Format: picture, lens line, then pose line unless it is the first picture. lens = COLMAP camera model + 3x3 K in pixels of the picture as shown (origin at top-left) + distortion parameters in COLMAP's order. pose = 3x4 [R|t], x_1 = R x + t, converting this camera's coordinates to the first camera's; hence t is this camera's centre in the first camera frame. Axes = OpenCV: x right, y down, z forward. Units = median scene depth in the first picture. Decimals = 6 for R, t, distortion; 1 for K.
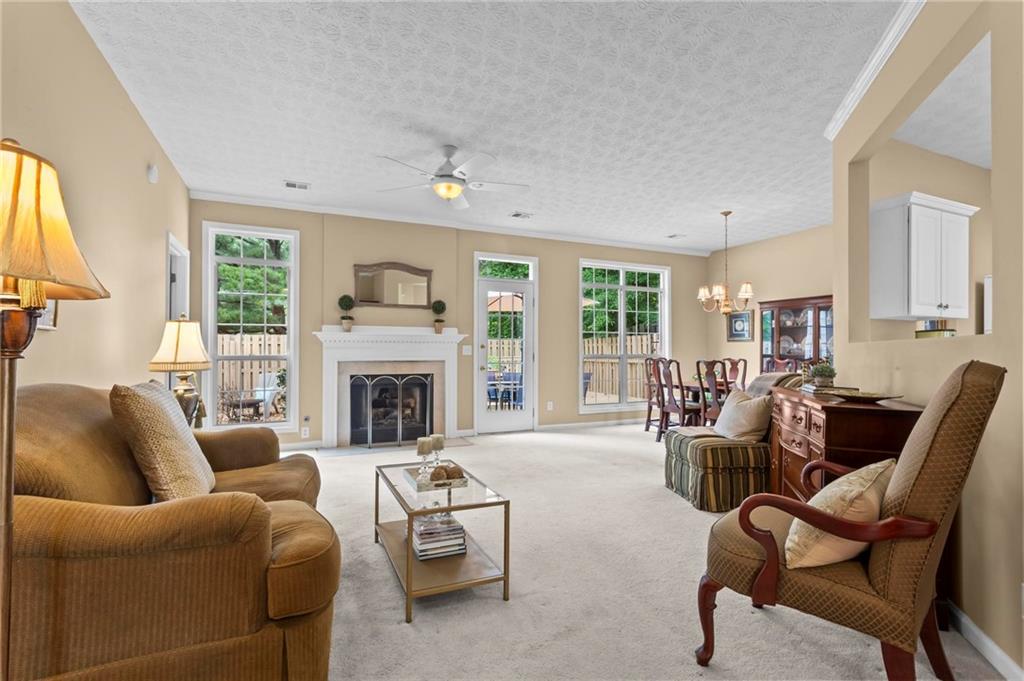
lens RADIAL K [[486.4, 0, 517.4], [0, 486.4, 351.0], [0, 0, 1]] dist [-0.001616, 0.003391]
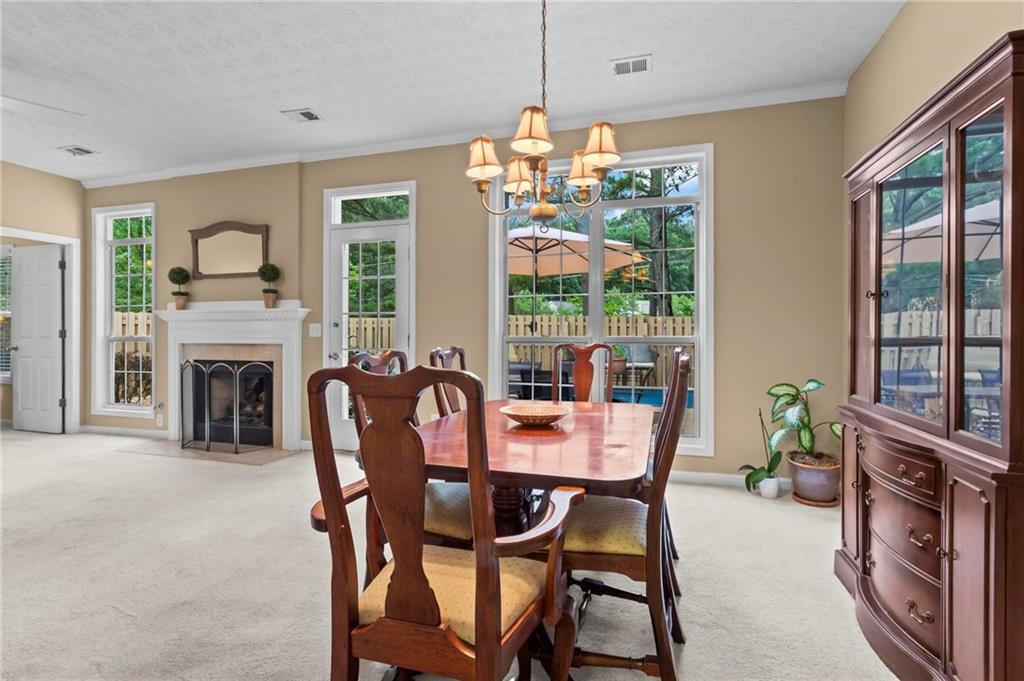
lens RADIAL K [[486.4, 0, 514.7], [0, 486.4, 335.7], [0, 0, 1]] dist [-0.001616, 0.003391]
pose [[0.741259, 0.003259, -0.671211, 0.643369], [0.003843, 0.999951, 0.009098, 0.001415], [0.671208, -0.009324, 0.741210, 0.724112]]
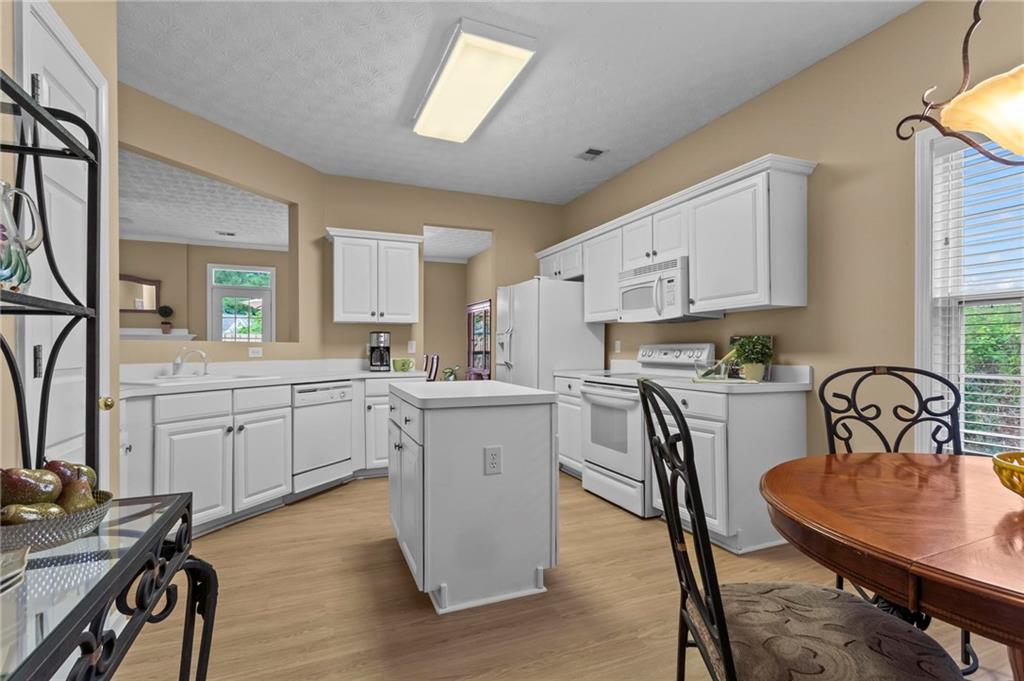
lens RADIAL K [[486.4, 0, 525.3], [0, 486.4, 350.5], [0, 0, 1]] dist [-0.001616, 0.003391]
pose [[0.999807, -0.002829, -0.019463, 0.768446], [0.002975, 0.999968, 0.007487, -0.000559], [0.019442, -0.007543, 0.999783, -0.178516]]
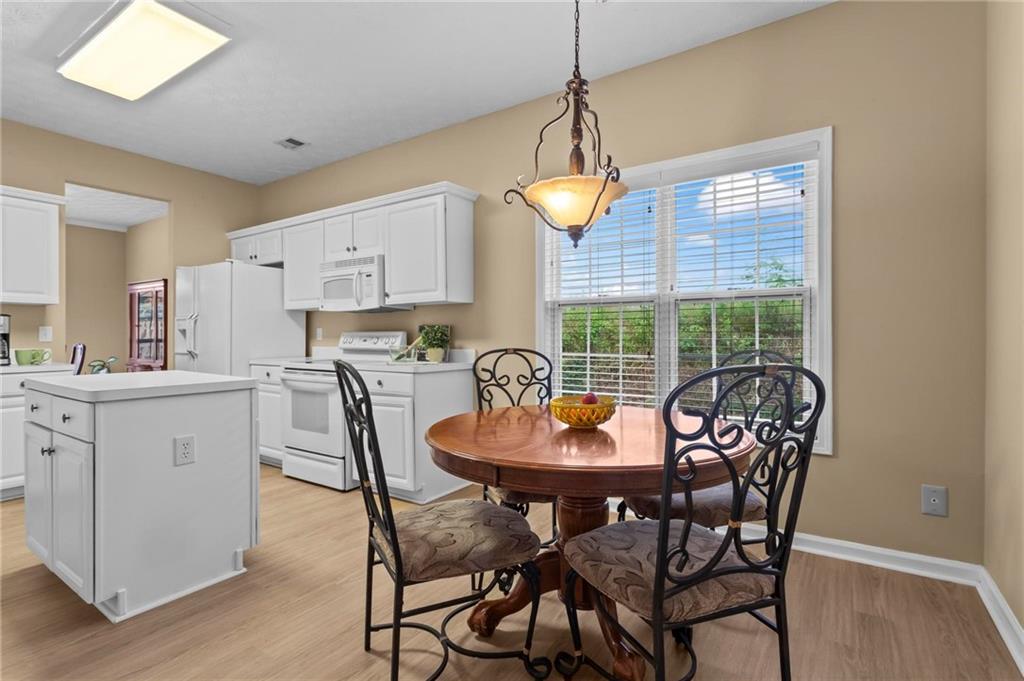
lens RADIAL K [[486.4, 0, 505.8], [0, 486.4, 336.7], [0, 0, 1]] dist [-0.001616, 0.003391]
pose [[0.861856, -0.004536, 0.507133, 0.761339], [0.001041, 0.999974, 0.007174, -0.001202], [-0.507152, -0.005654, 0.861838, -0.228608]]
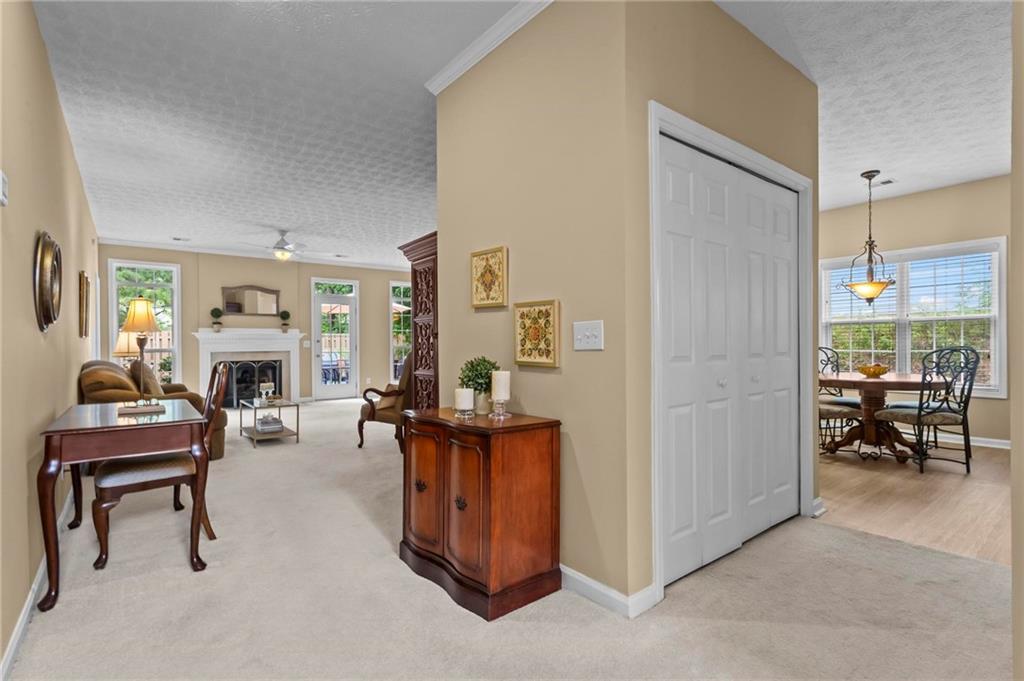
lens RADIAL K [[486.4, 0, 514.3], [0, 486.4, 344.2], [0, 0, 1]] dist [-0.001616, 0.003391]
pose [[0.972430, -0.010507, 0.232957, 0.180763], [0.009237, 0.999936, 0.006544, -0.004607], [-0.233011, -0.004212, 0.972465, -0.638045]]
